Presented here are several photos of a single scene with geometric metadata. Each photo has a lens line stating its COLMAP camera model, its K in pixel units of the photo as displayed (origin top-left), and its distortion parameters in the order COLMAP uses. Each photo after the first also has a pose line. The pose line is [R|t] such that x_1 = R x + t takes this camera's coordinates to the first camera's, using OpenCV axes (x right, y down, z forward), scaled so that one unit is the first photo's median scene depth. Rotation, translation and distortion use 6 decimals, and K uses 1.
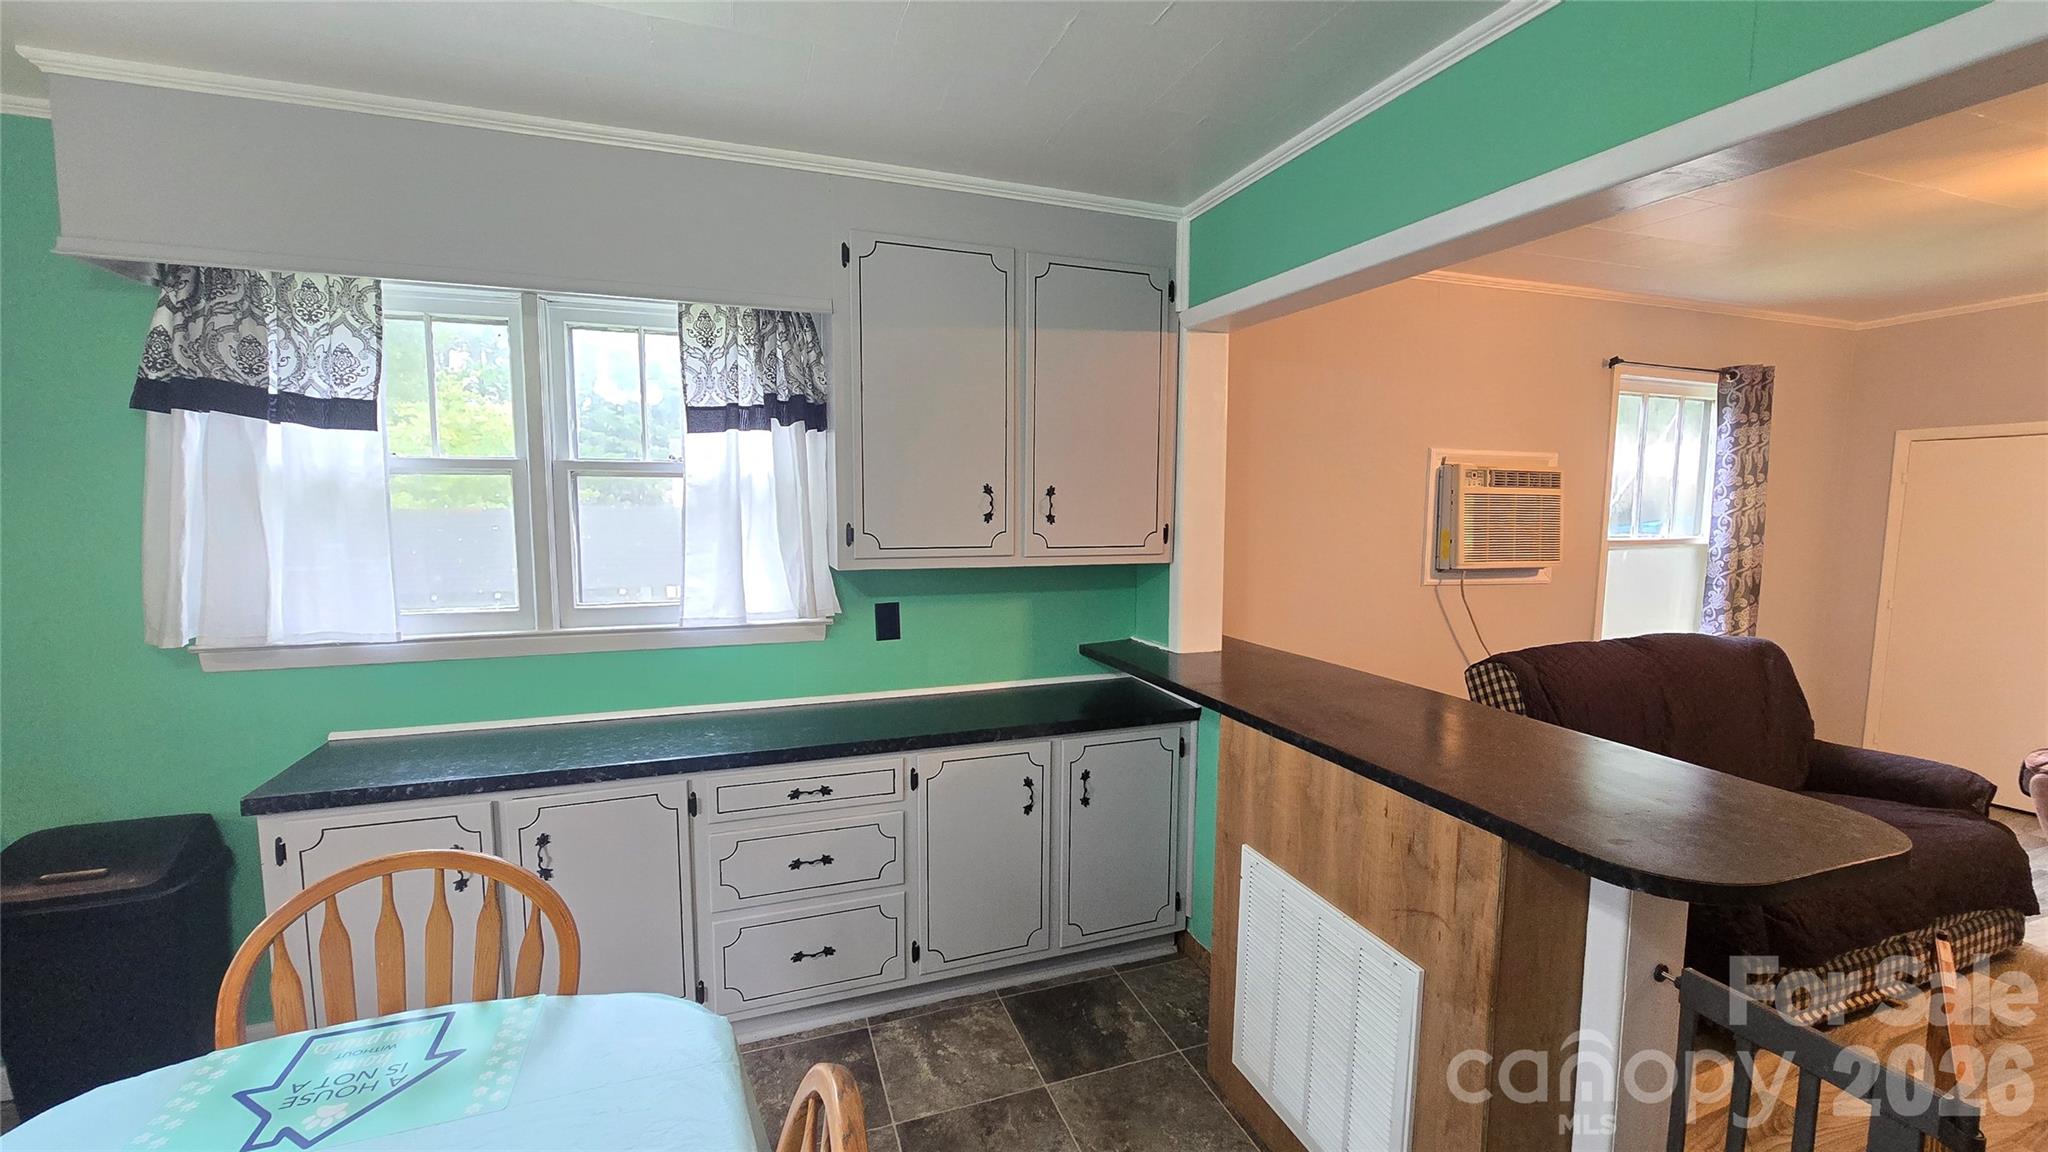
lens RADIAL K [[841.0, 0, 1035.2], [0, 841.0, 577.9], [0, 0, 1]] dist [-0.005069, 0.000675]
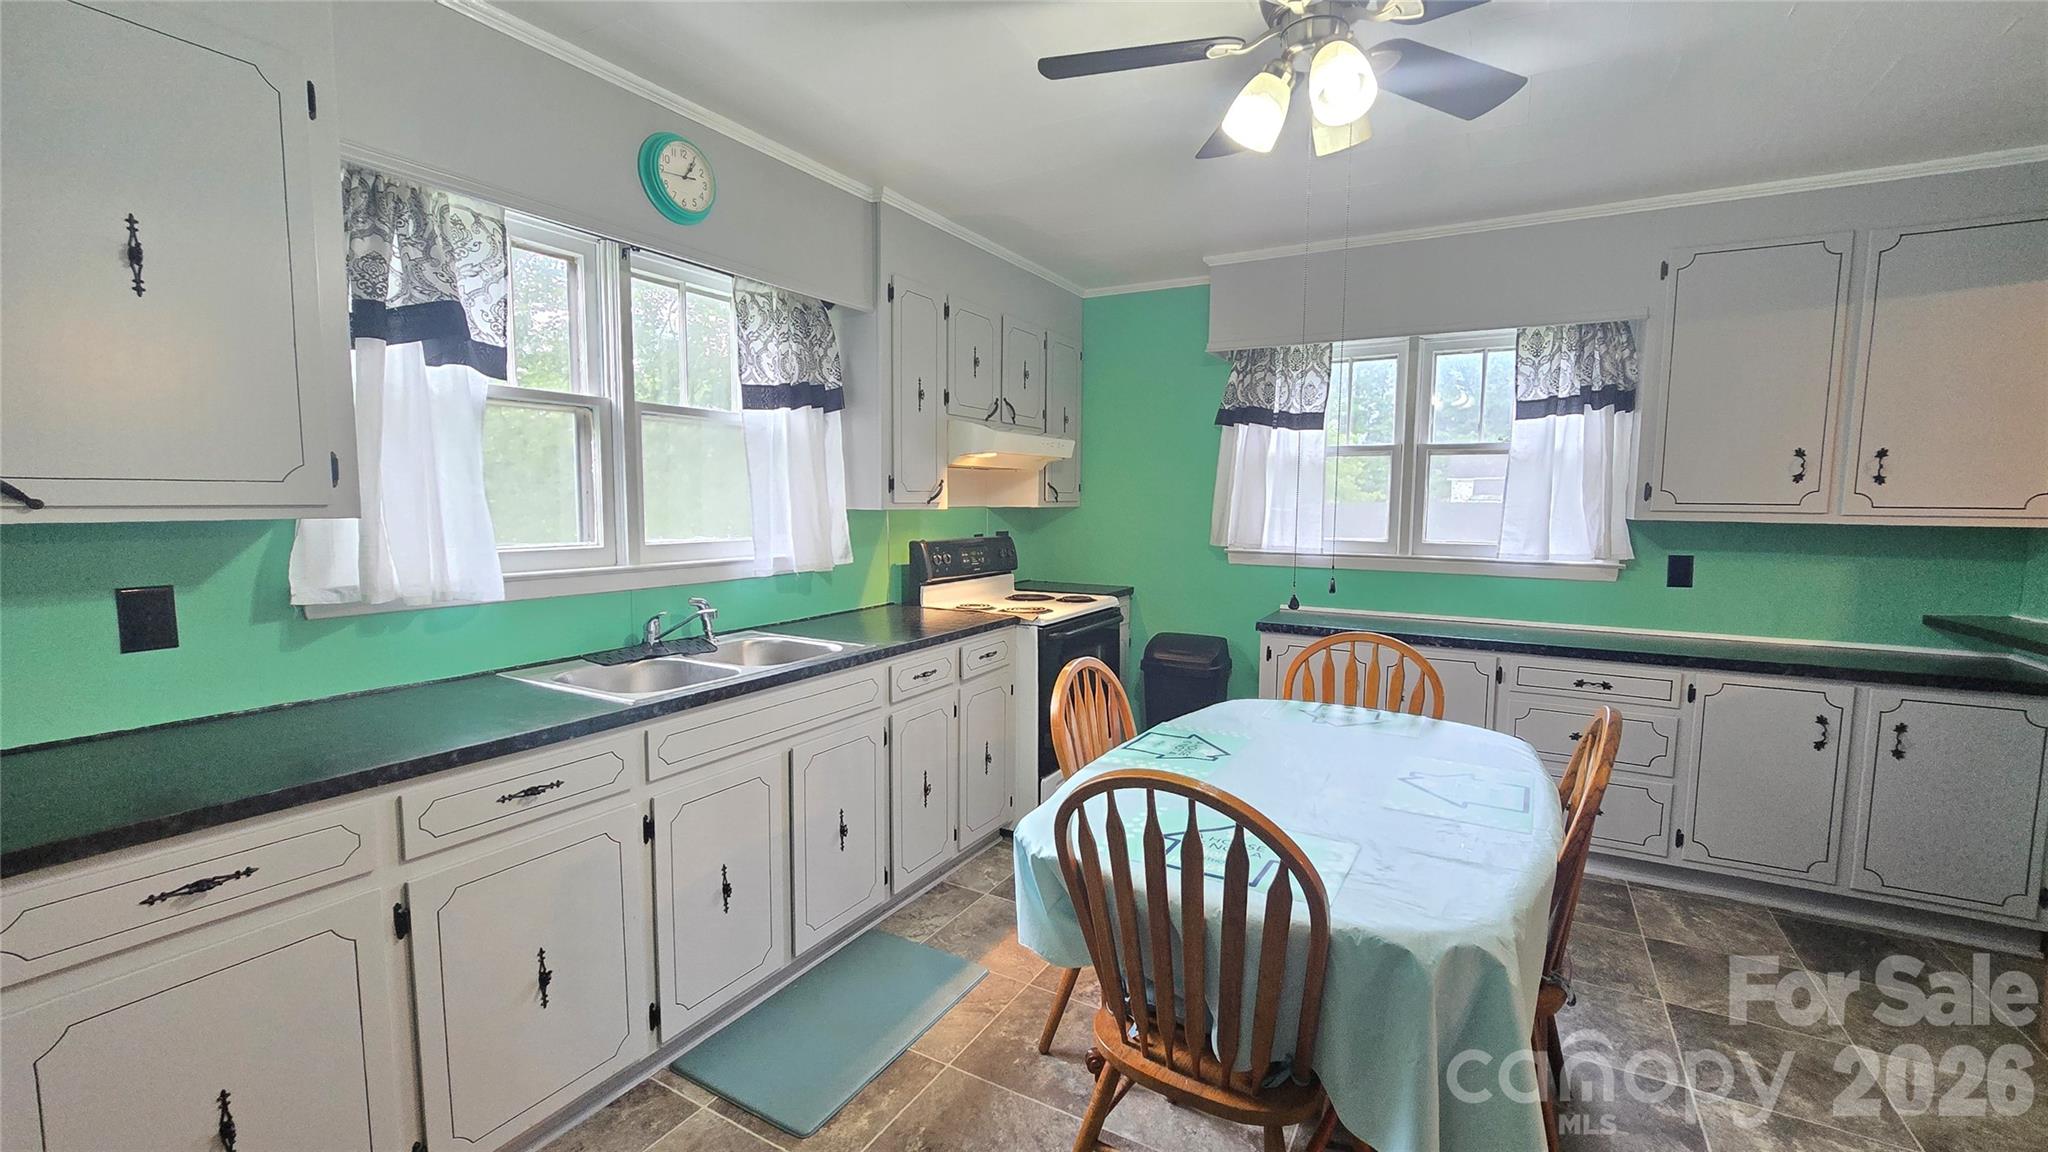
lens RADIAL K [[841.0, 0, 1035.2], [0, 841.0, 577.9], [0, 0, 1]] dist [-0.005069, 0.000675]
pose [[0.655548, 0.072338, -0.751680, 0.130268], [-0.075727, 0.996681, 0.029873, 0.107343], [0.751347, 0.037339, 0.658851, -0.507031]]
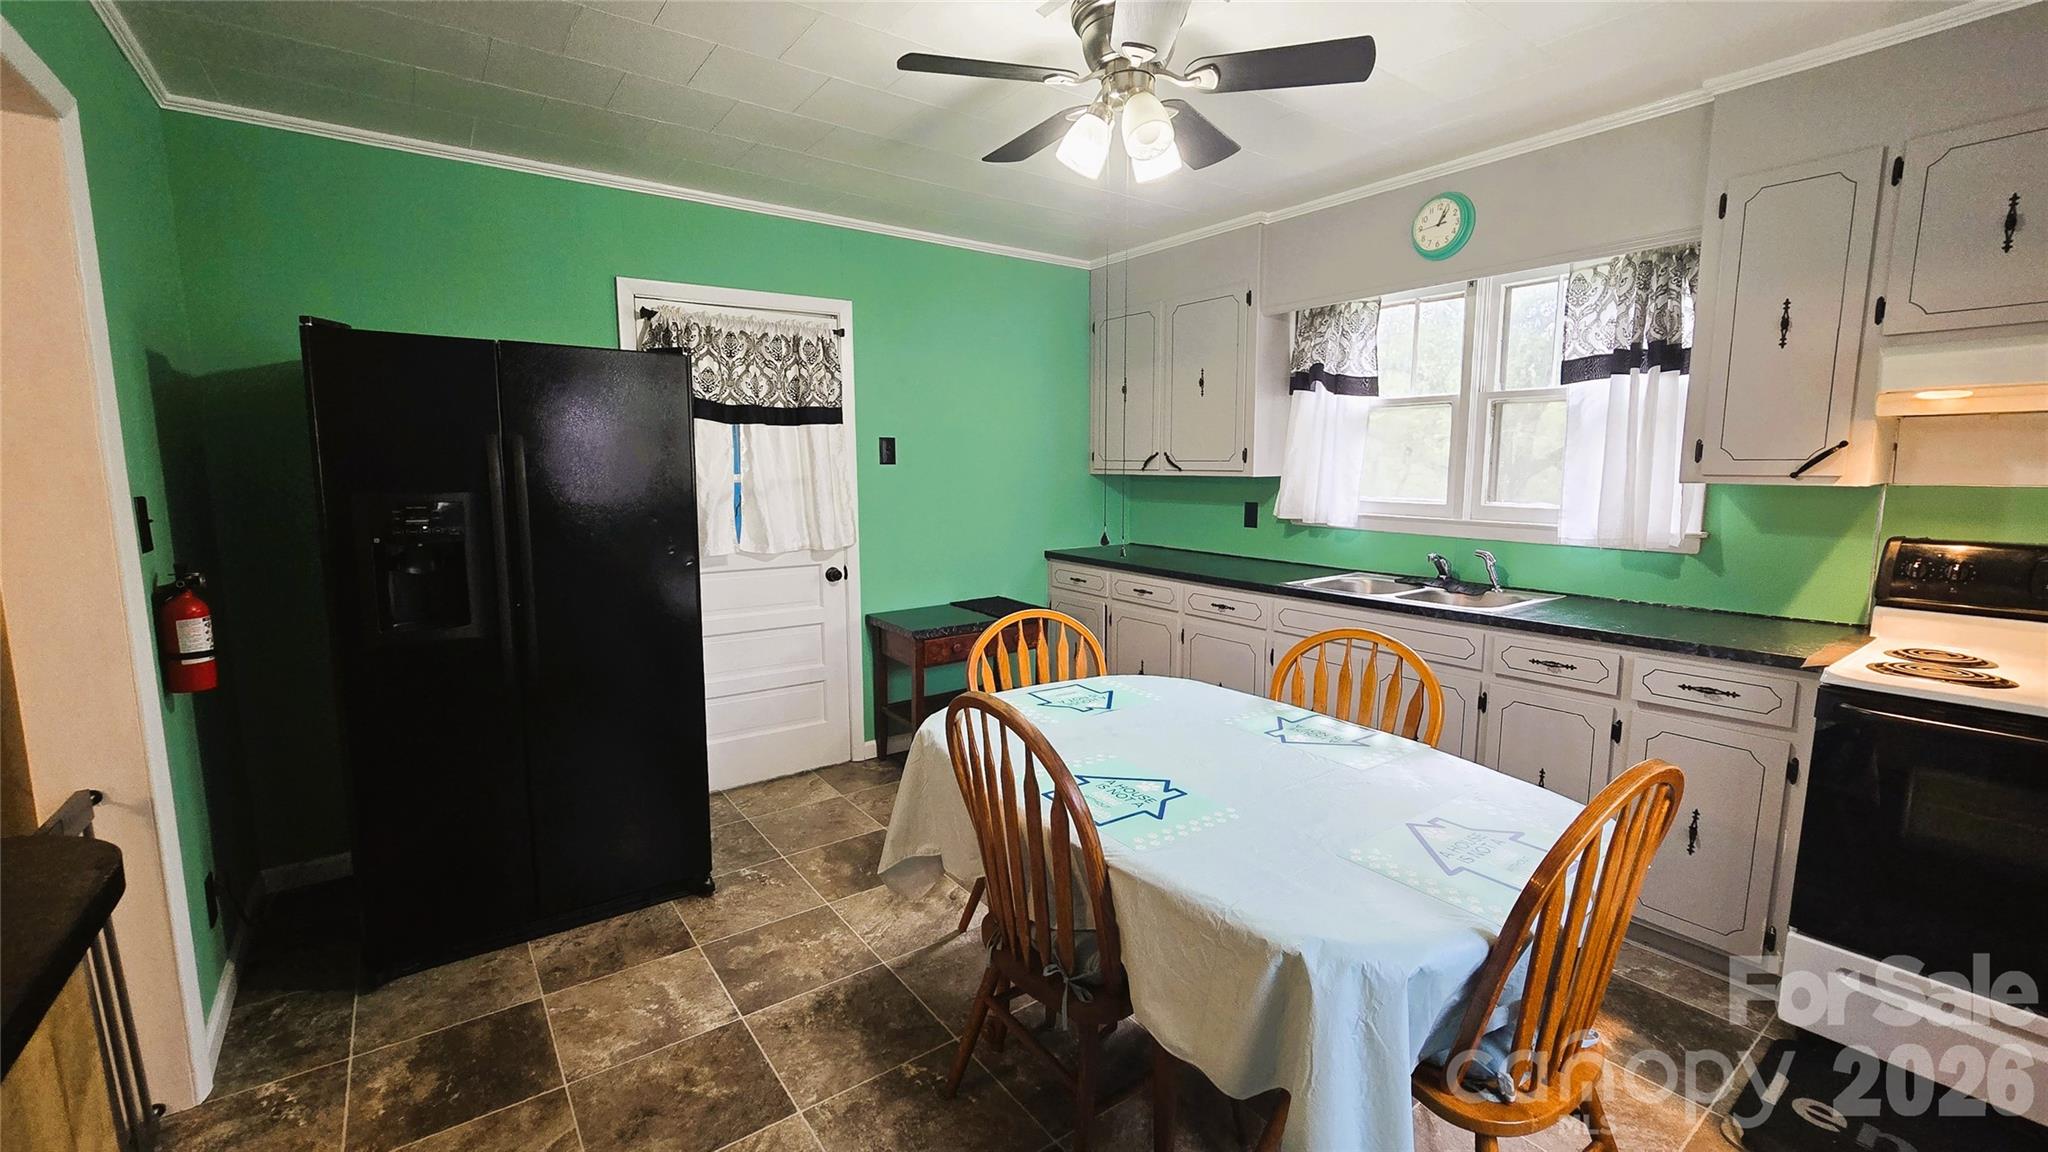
lens RADIAL K [[843.6, 0, 1033.6], [0, 843.6, 574.0], [0, 0, 1]] dist [-0.001106, 0.000434]
pose [[-0.958348, 0.032825, -0.283710, 0.080750], [-0.031319, 0.975305, 0.218632, -0.031521], [0.283880, 0.218411, -0.933653, 0.910163]]
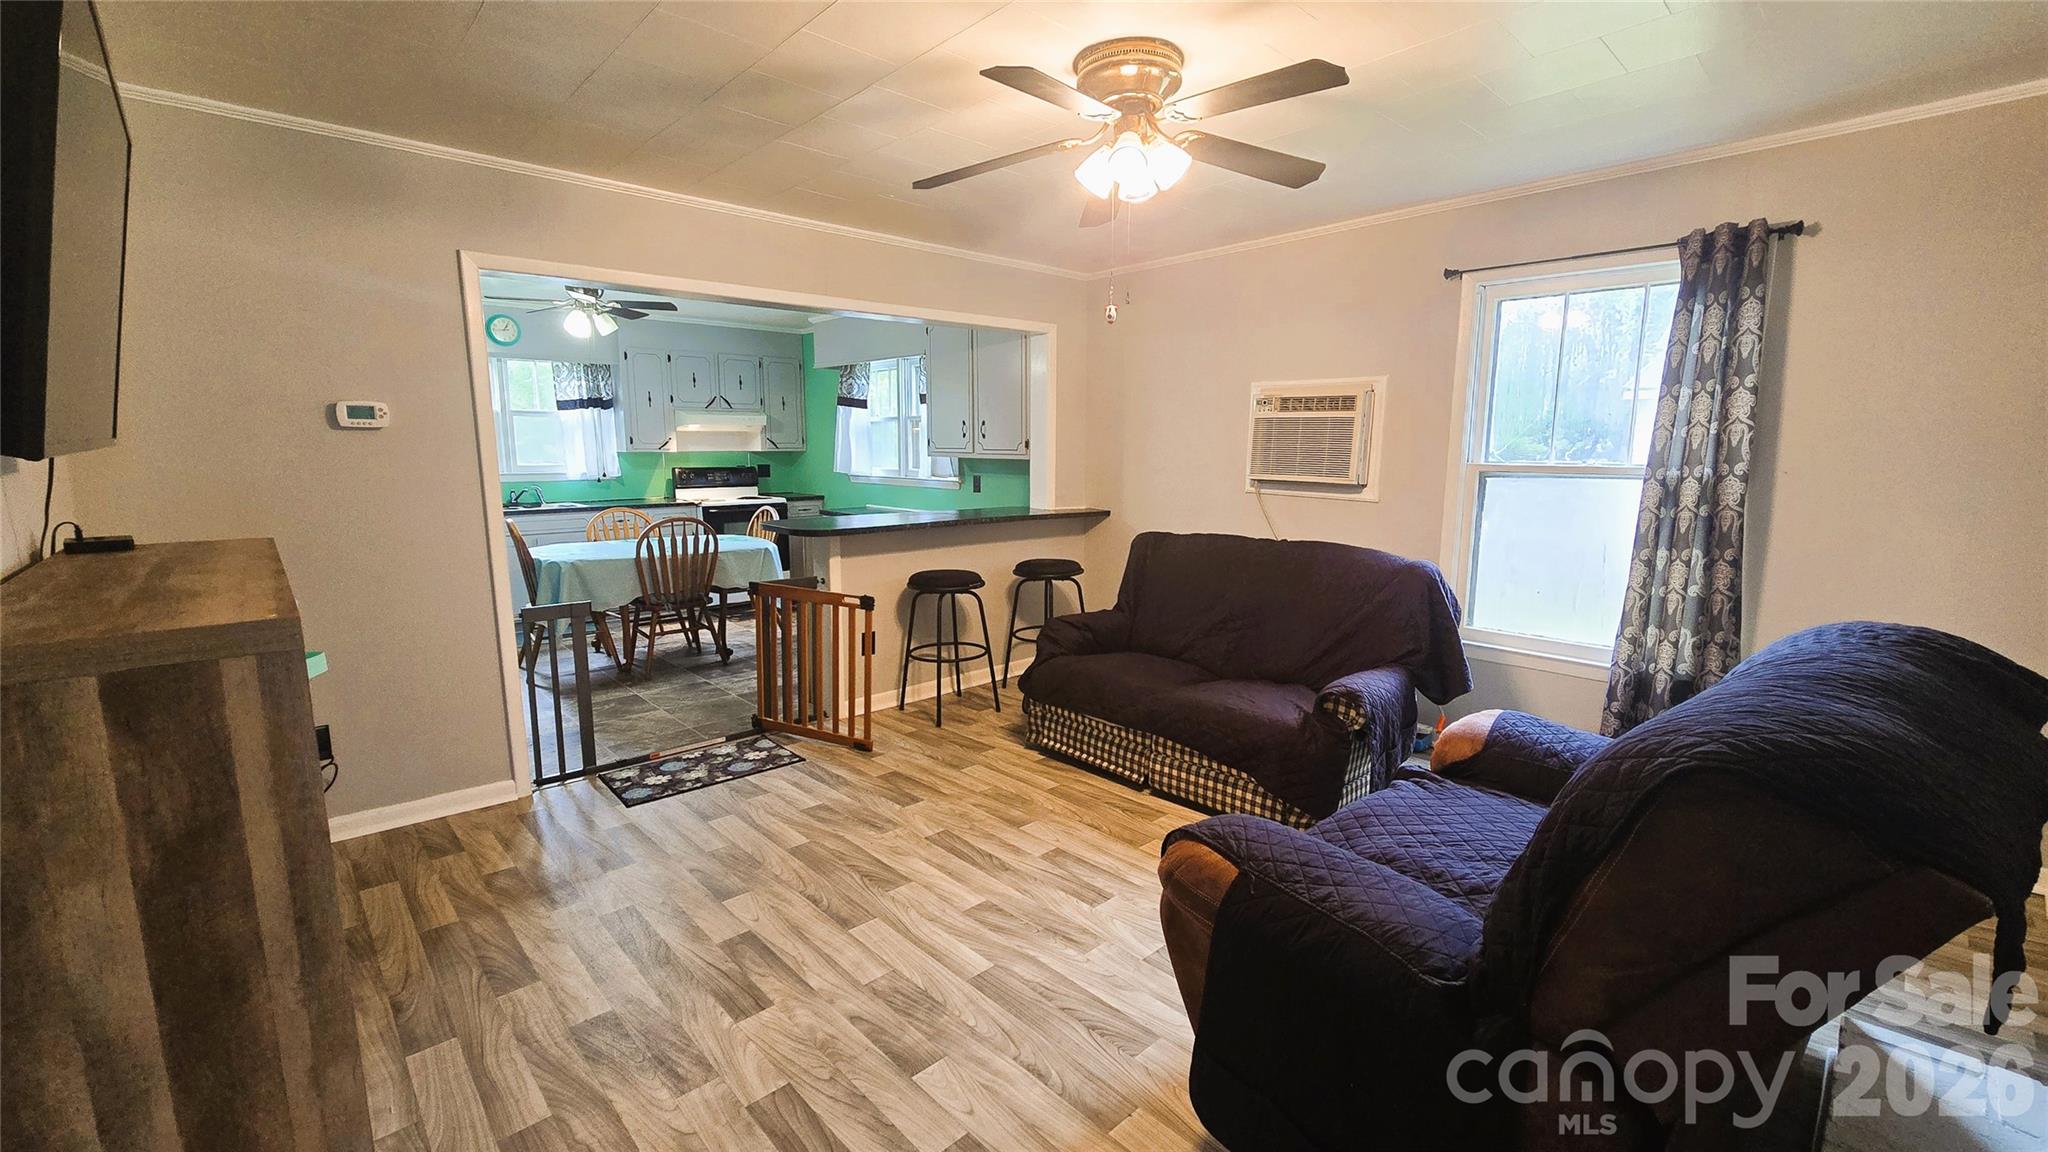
lens RADIAL K [[843.6, 0, 1033.6], [0, 843.6, 574.0], [0, 0, 1]] dist [-0.001106, 0.000434]
pose [[0.388517, 0.139571, -0.910810, 2.228712], [-0.087971, 0.989565, 0.114114, 0.022040], [0.917233, 0.035789, 0.396741, 0.293135]]
